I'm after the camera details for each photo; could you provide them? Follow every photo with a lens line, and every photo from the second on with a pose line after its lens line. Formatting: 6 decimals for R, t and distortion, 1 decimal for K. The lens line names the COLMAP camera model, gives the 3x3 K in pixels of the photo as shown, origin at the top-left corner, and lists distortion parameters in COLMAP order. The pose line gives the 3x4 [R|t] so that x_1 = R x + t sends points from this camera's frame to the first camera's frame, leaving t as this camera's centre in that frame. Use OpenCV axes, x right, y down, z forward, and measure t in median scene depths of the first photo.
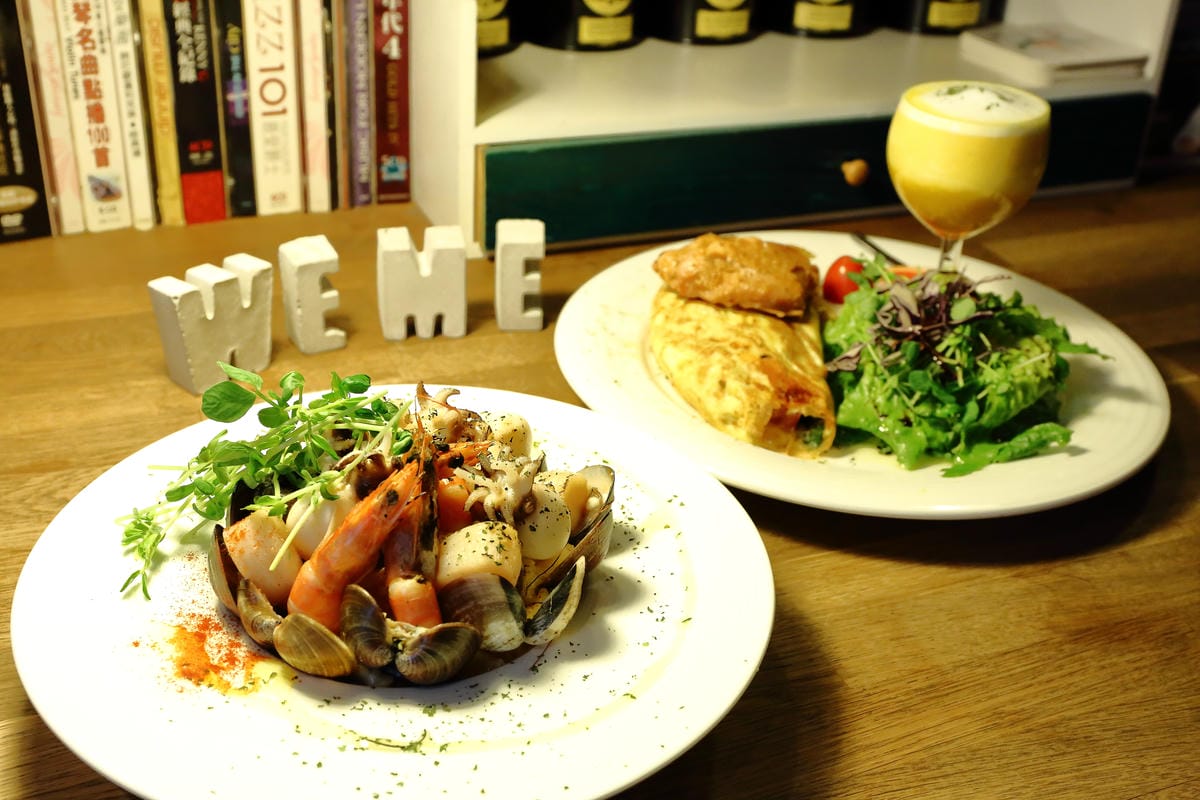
lens RADIAL K [[1520.5, 0, 600.0], [0, 1520.5, 400.0], [0, 0, 1]] dist [-0.006675, 0.085254]
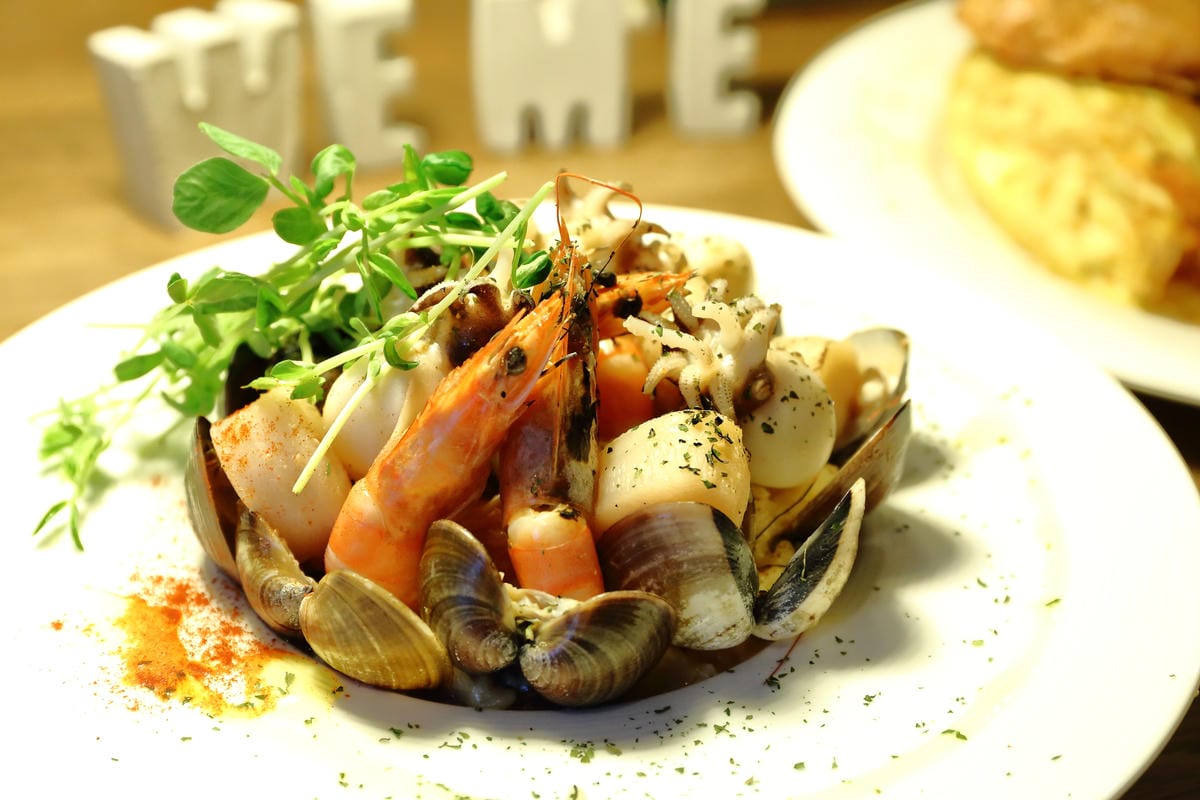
lens RADIAL K [[2266.0, 0, 568.0], [0, 2266.0, 419.9], [0, 0, 1]] dist [-0.009653, 1.883140]
pose [[0.995293, 0.006695, -0.096680, -0.038104], [-0.003458, 0.999429, 0.033612, 0.055893], [0.096850, -0.033120, 0.994748, 0.189259]]
